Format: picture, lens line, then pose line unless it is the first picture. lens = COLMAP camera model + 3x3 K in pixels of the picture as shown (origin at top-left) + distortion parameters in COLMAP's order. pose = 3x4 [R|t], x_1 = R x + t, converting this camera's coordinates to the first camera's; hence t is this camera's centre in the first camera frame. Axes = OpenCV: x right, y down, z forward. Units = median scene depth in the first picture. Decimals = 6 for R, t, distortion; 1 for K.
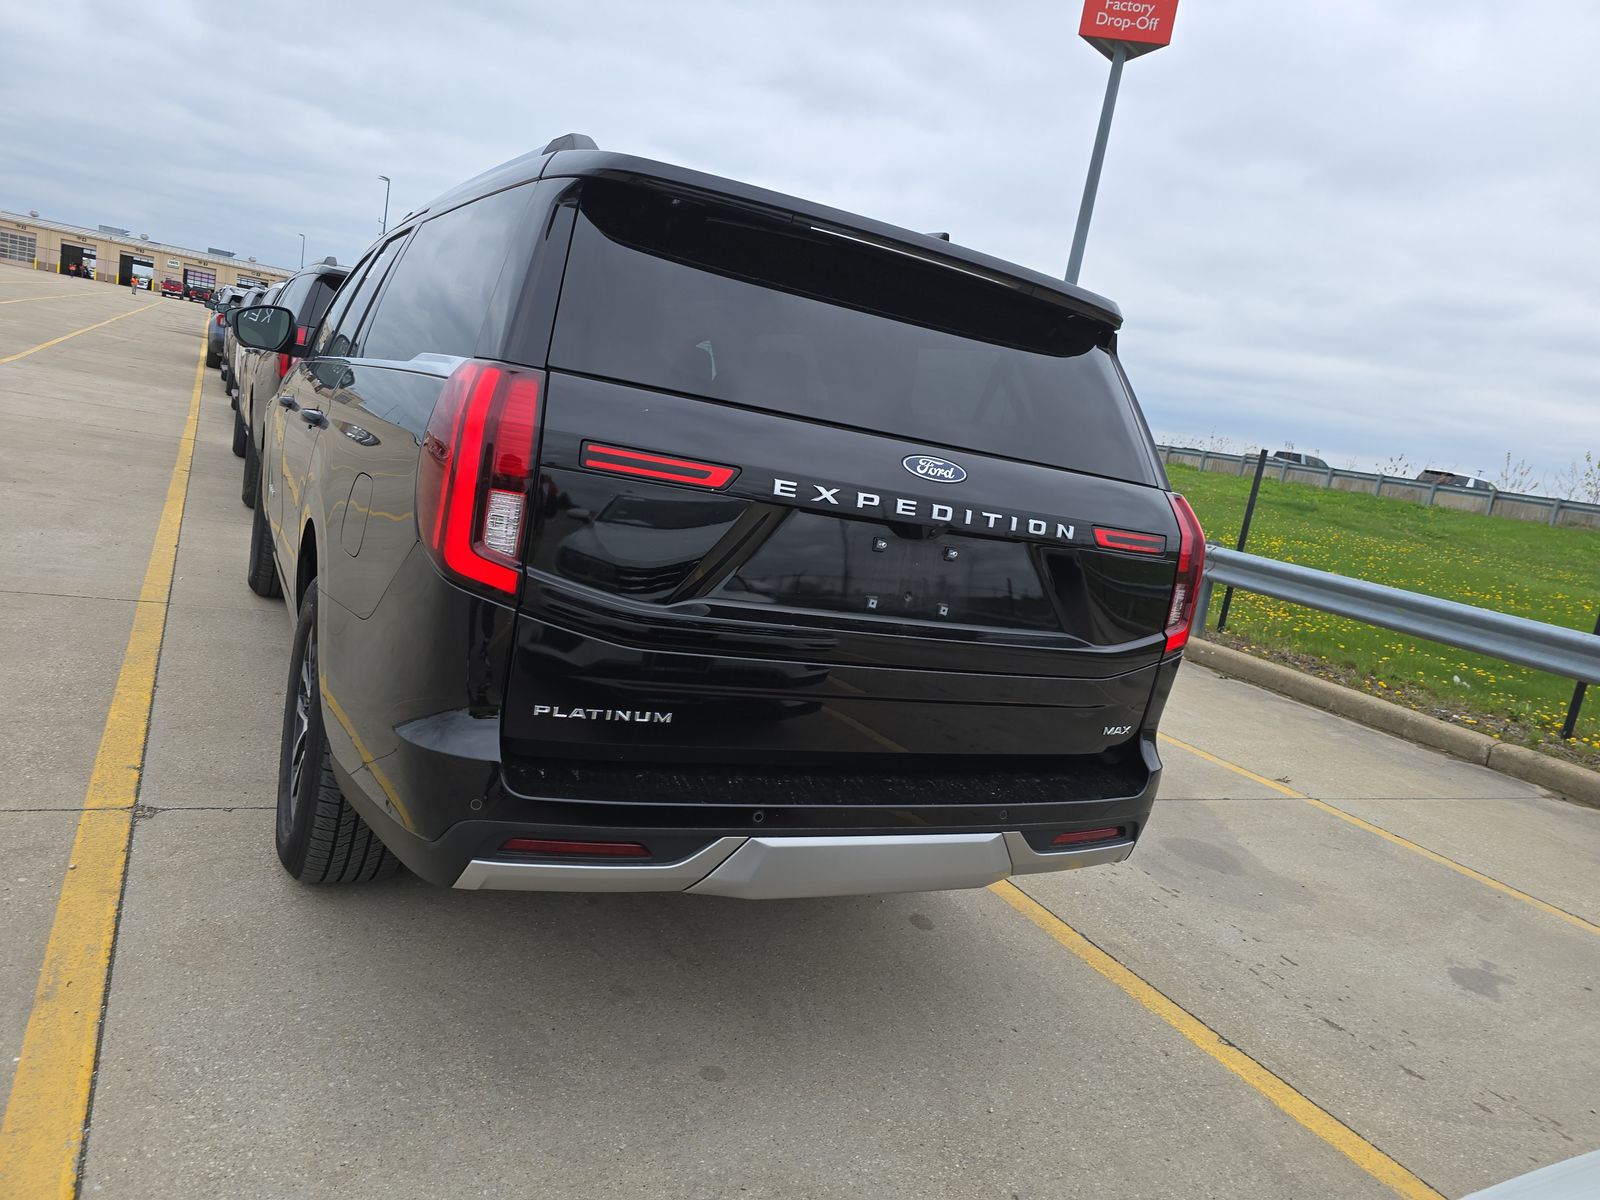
lens RADIAL K [[1091.6, 0, 814.3], [0, 1091.6, 596.0], [0, 0, 1]] dist [0.068724, -0.075410]
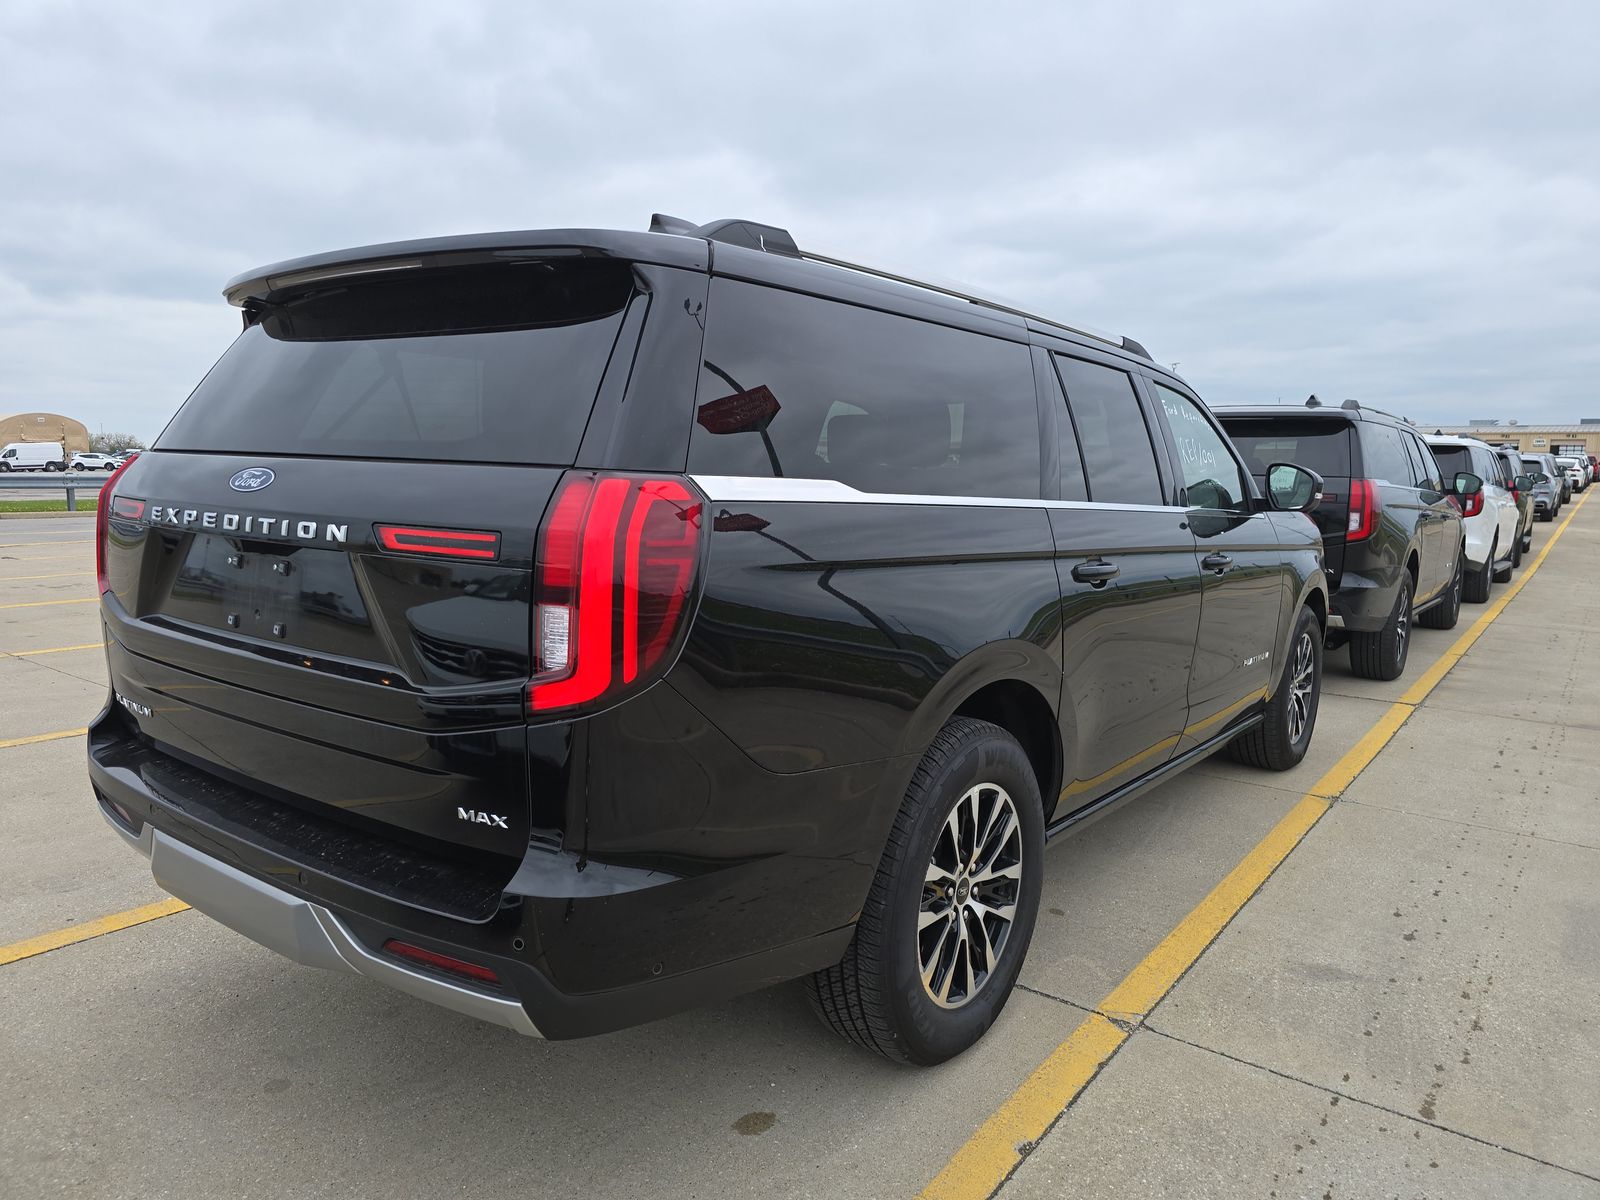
lens RADIAL K [[1091.6, 0, 814.3], [0, 1091.6, 596.0], [0, 0, 1]] dist [0.068724, -0.075410]
pose [[0.416173, -0.066475, -0.906852, 0.910911], [-0.086584, 0.989895, -0.112298, 0.040169], [0.905154, 0.125254, 0.406212, 0.807983]]
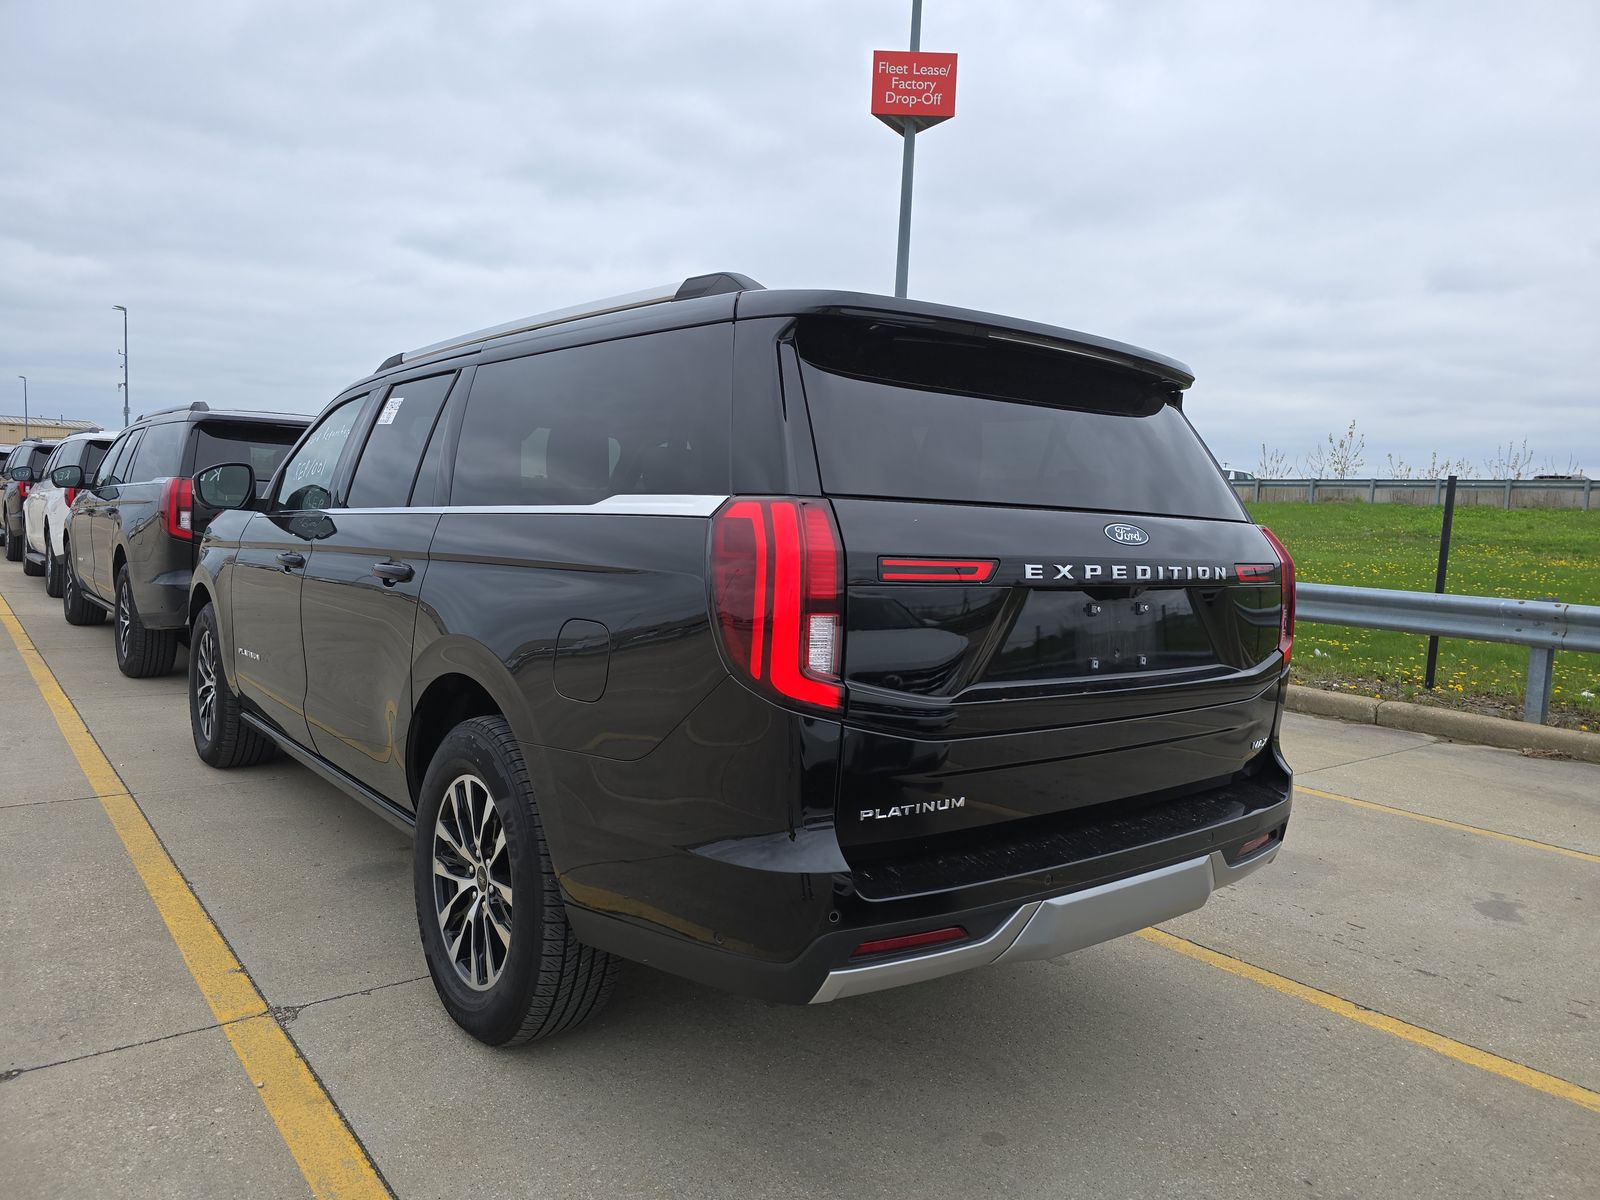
lens RADIAL K [[1091.6, 0, 814.3], [0, 1091.6, 596.0], [0, 0, 1]] dist [0.068724, -0.075410]
pose [[0.972382, -0.151416, 0.177613, -0.304453], [0.161323, 0.985980, -0.042646, -0.044226], [-0.168665, 0.070121, 0.983176, -0.023291]]
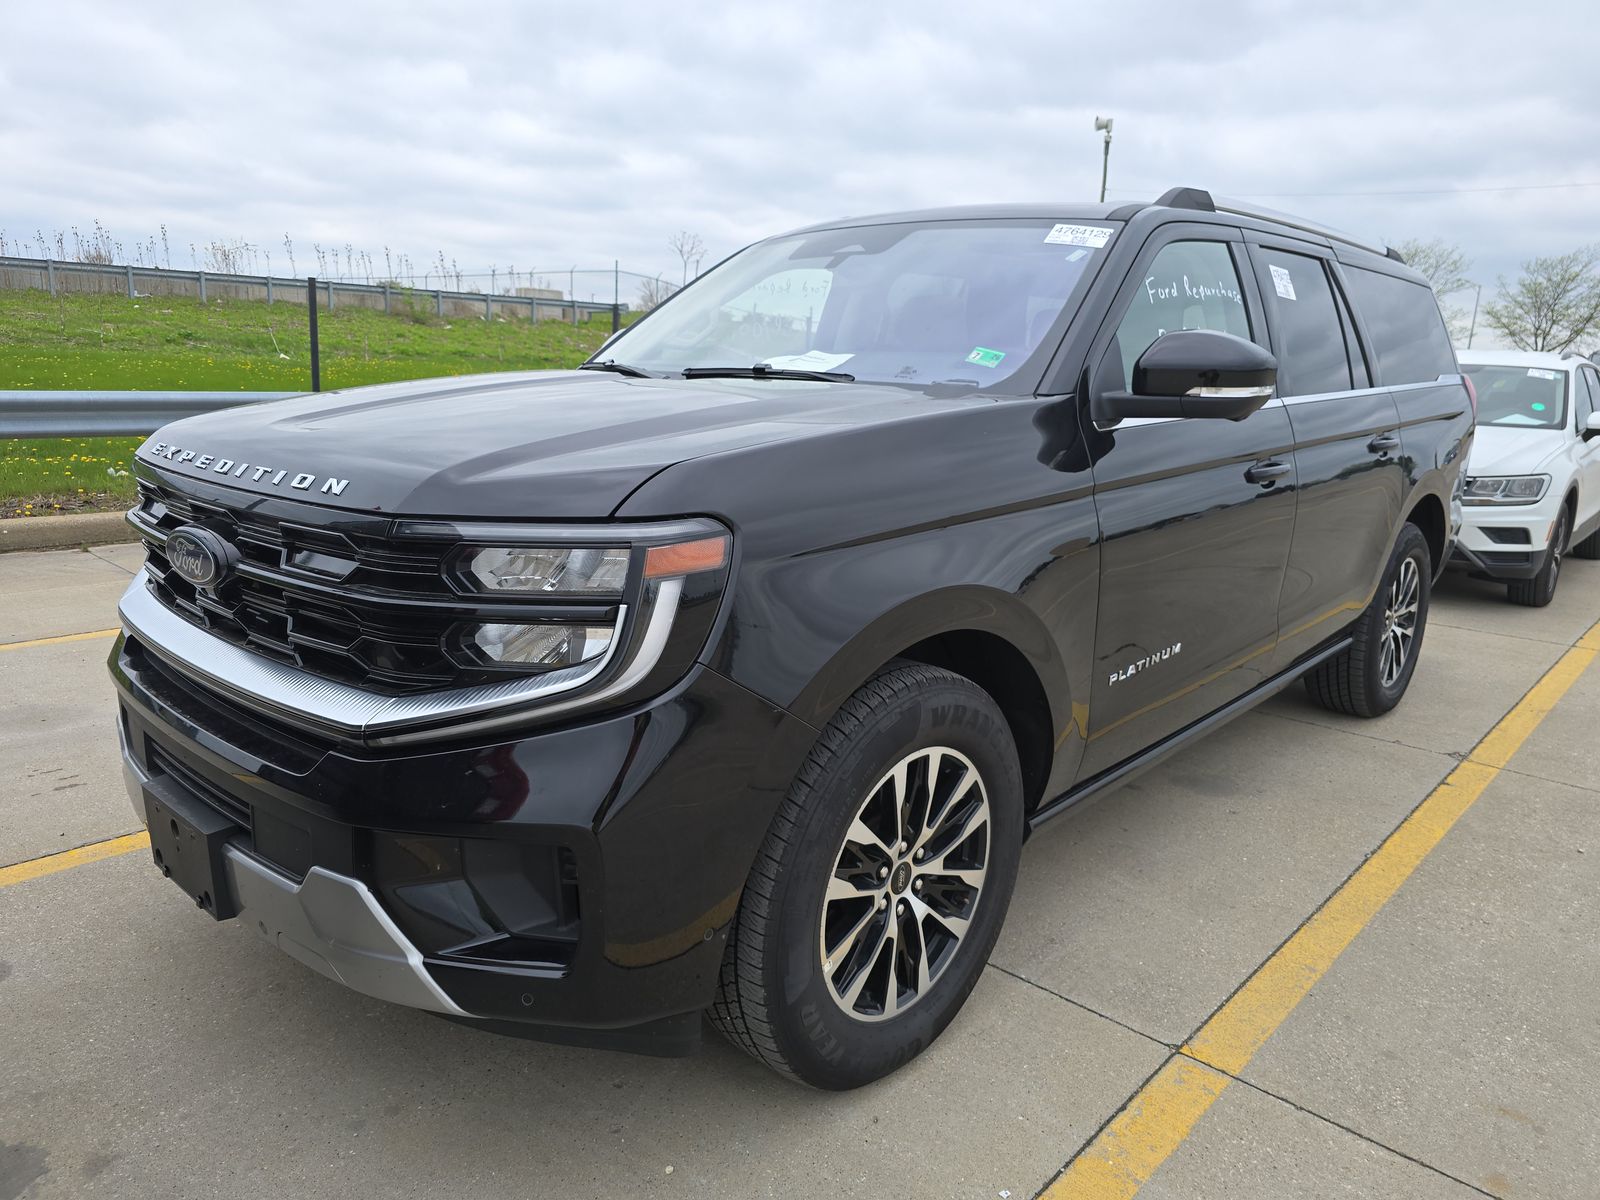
lens RADIAL K [[1032.9, 0, 873.4], [0, 1032.9, 598.2], [0, 0, 1]] dist [-0.000438, -0.000105]
pose [[-0.337063, -0.391516, 0.856215, -1.468345], [0.044311, 0.901828, 0.429817, -0.587642], [-0.940439, 0.182815, -0.286625, 2.145586]]
